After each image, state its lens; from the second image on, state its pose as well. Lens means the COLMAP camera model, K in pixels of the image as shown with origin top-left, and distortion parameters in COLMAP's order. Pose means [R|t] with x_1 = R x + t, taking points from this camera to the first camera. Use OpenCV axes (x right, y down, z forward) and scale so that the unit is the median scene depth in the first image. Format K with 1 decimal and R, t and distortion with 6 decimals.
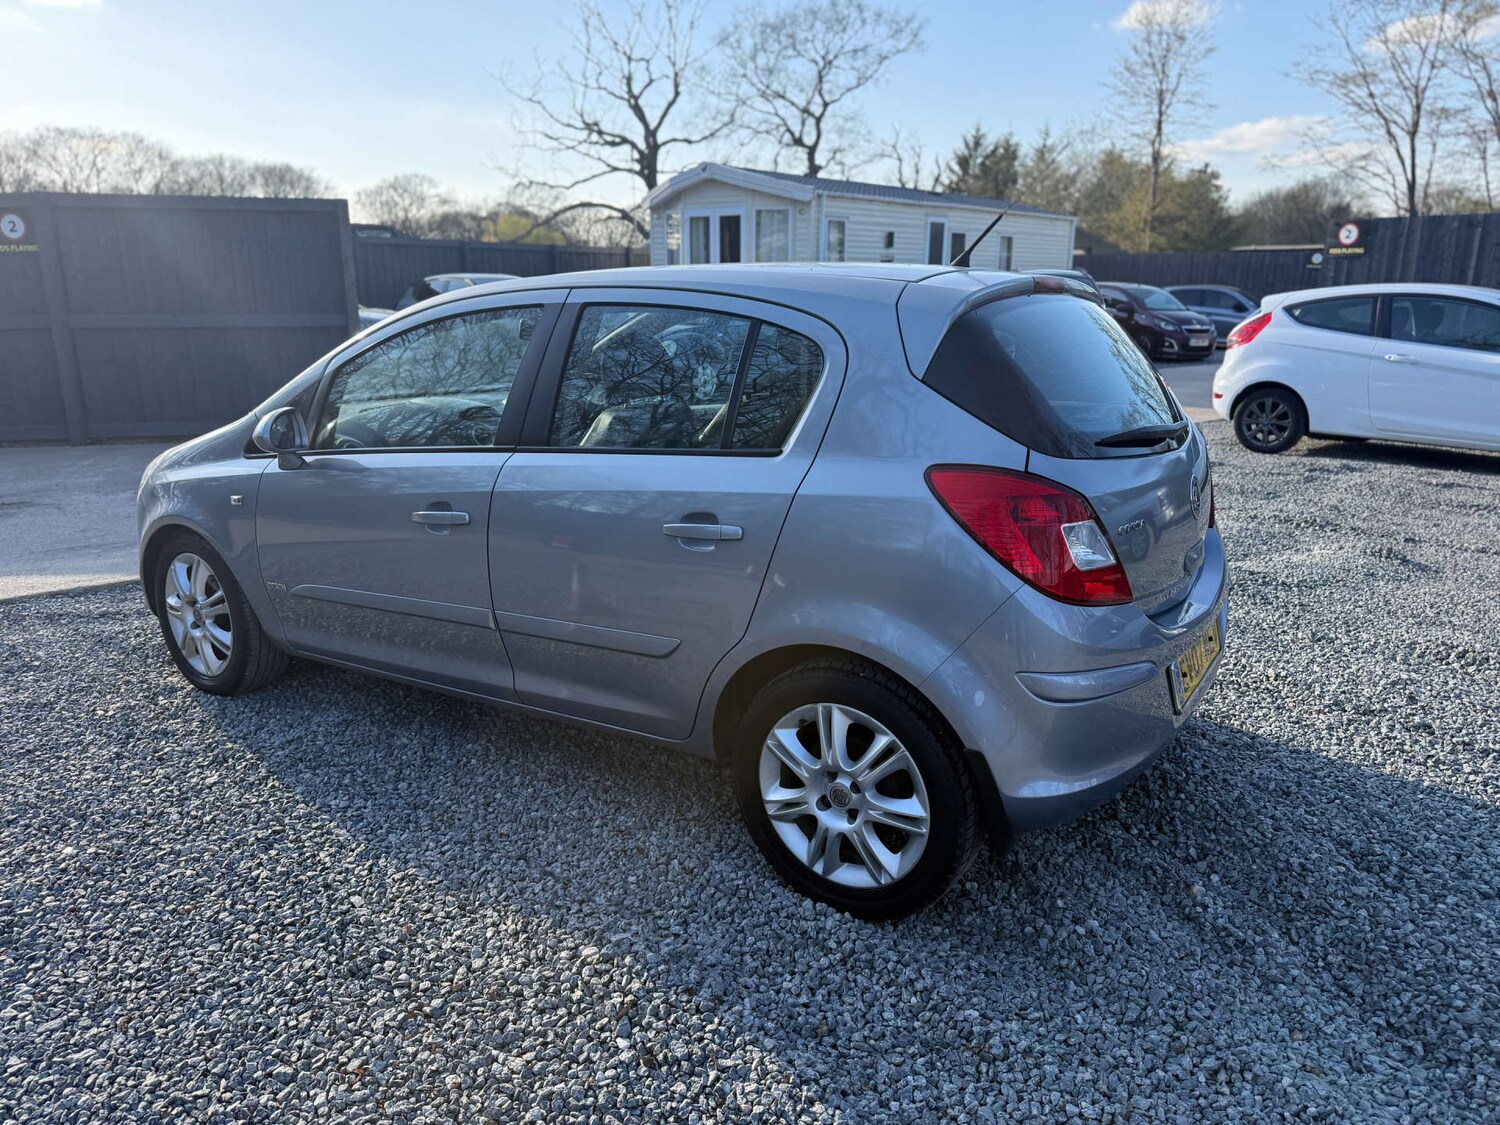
lens RADIAL K [[1086.3, 0, 754.5], [0, 1086.3, 567.9], [0, 0, 1]] dist [0.013969, -0.015145]
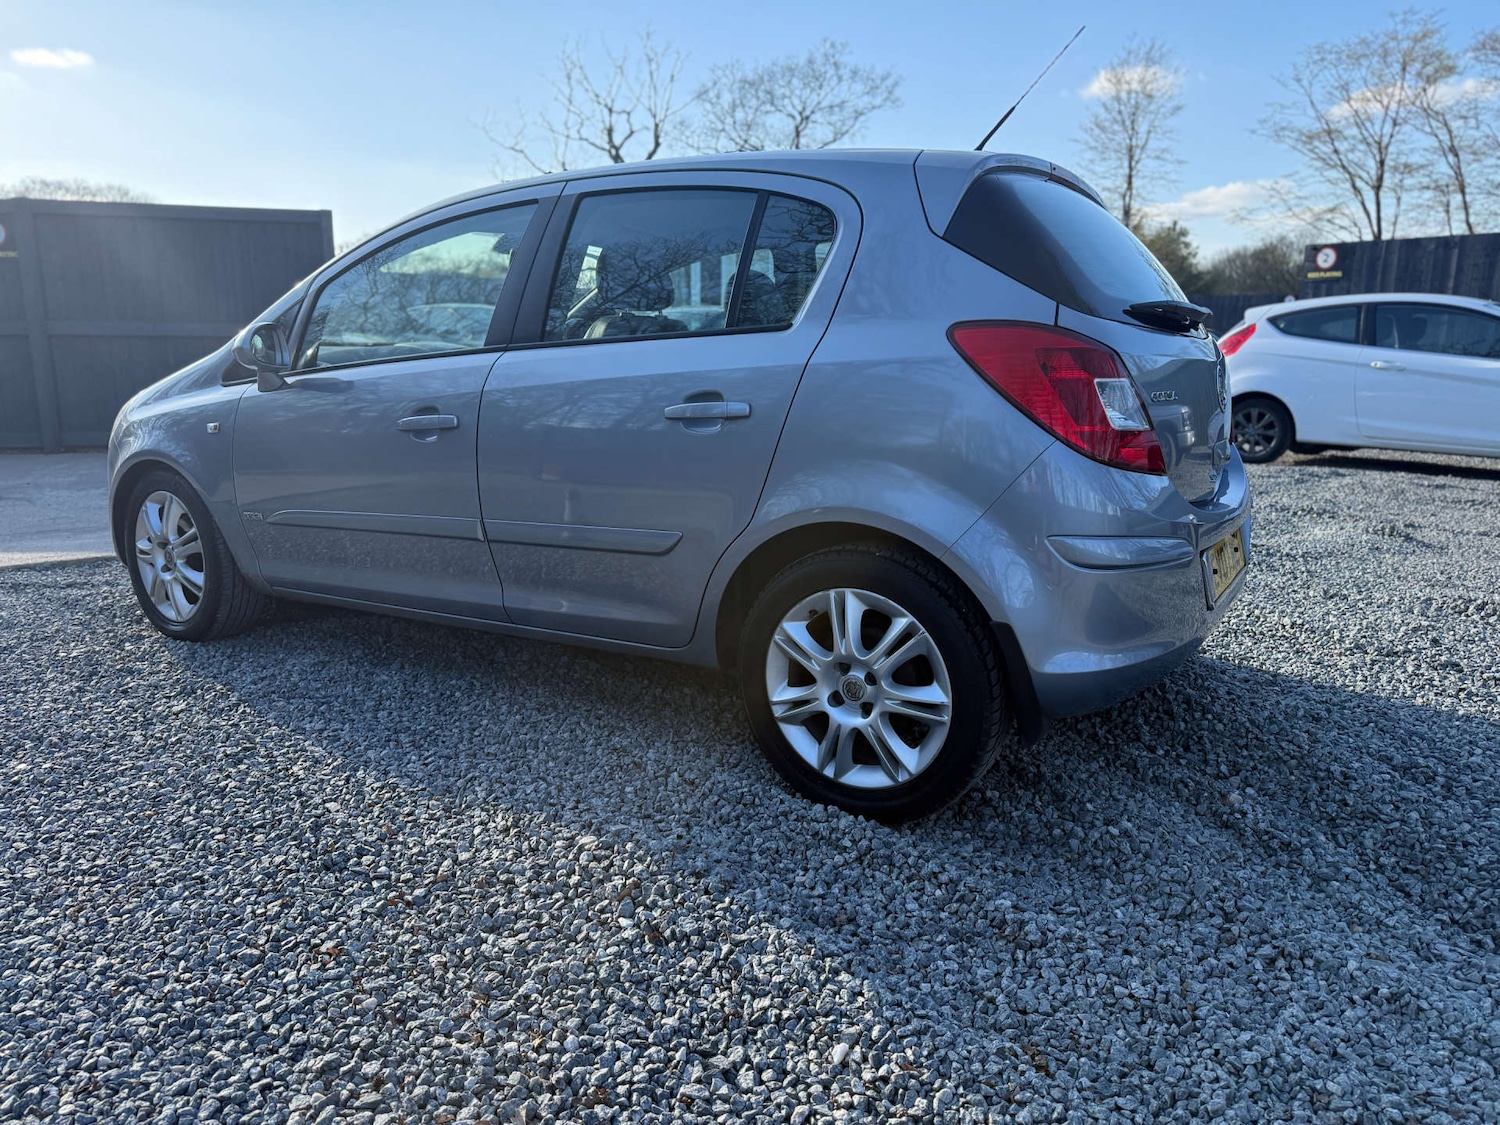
lens RADIAL K [[1086.3, 0, 741.0], [0, 1086.3, 564.2], [0, 0, 1]] dist [0.013969, -0.015145]
pose [[0.999951, 0.002712, 0.009497, -0.020916], [-0.002220, 0.998675, -0.051422, 0.114453], [-0.009623, 0.051398, 0.998632, 0.047272]]
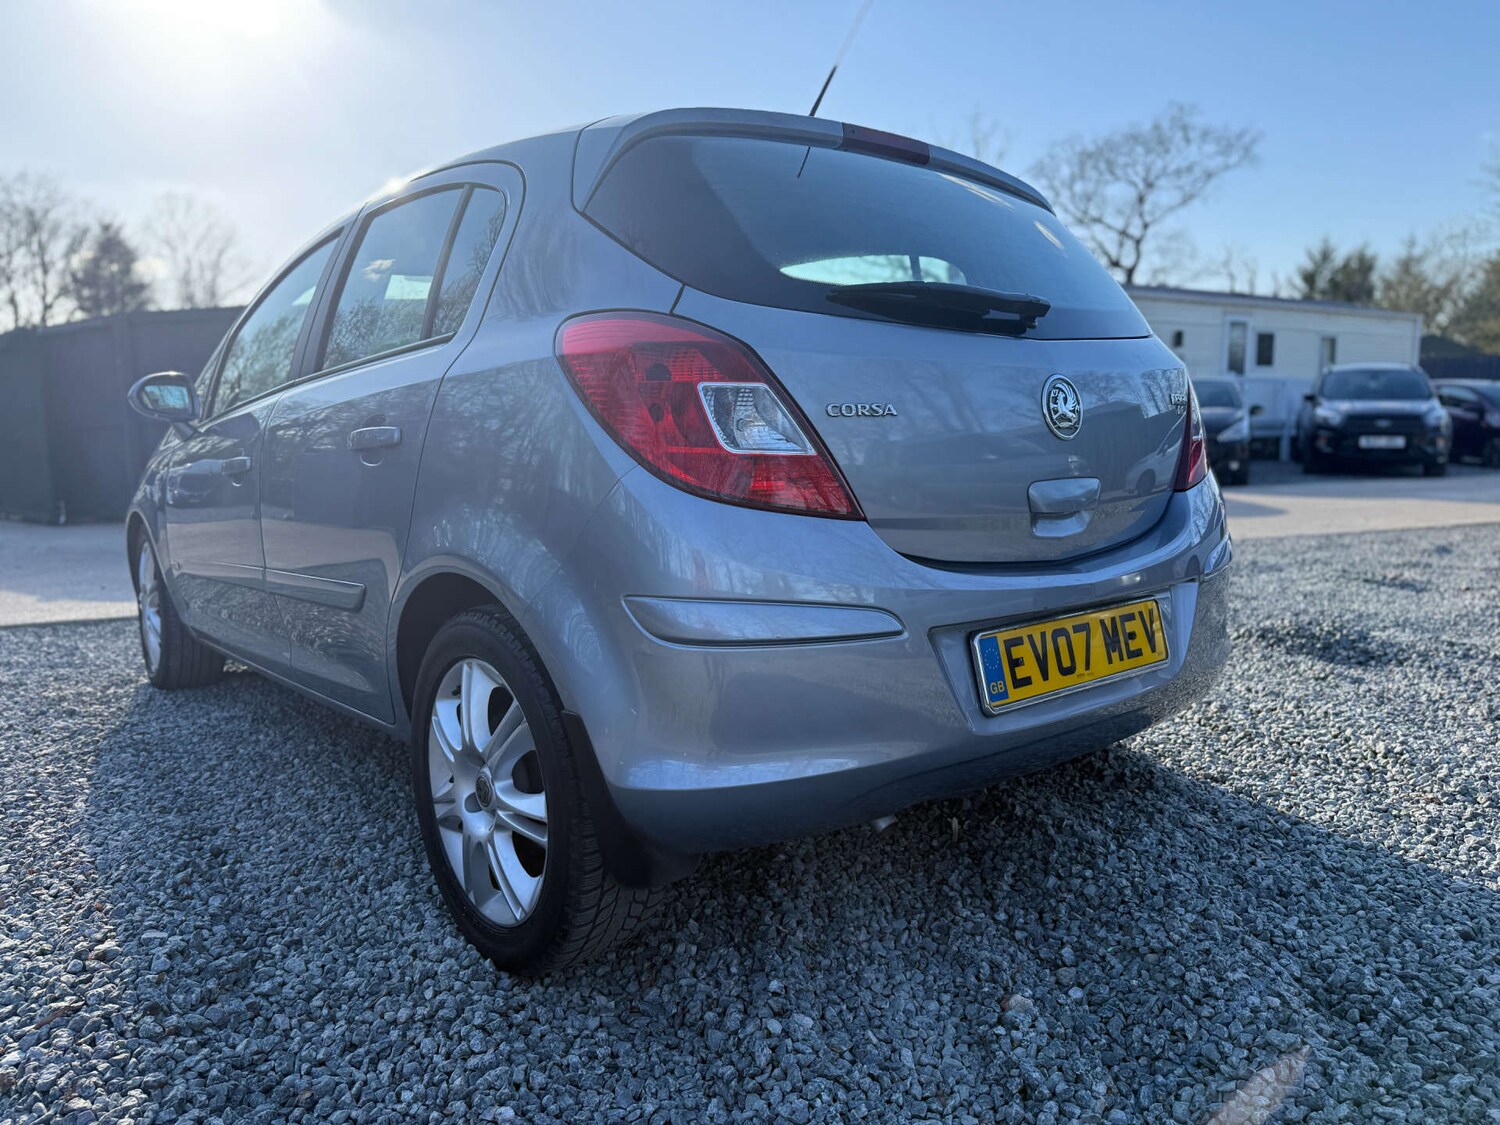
lens RADIAL K [[1086.3, 0, 746.9], [0, 1086.3, 554.1], [0, 0, 1]] dist [0.013969, -0.015145]
pose [[0.954722, 0.021846, -0.296695, 0.348743], [-0.060724, 0.990614, -0.122462, 0.099713], [0.291235, 0.134934, 0.947088, 0.256565]]
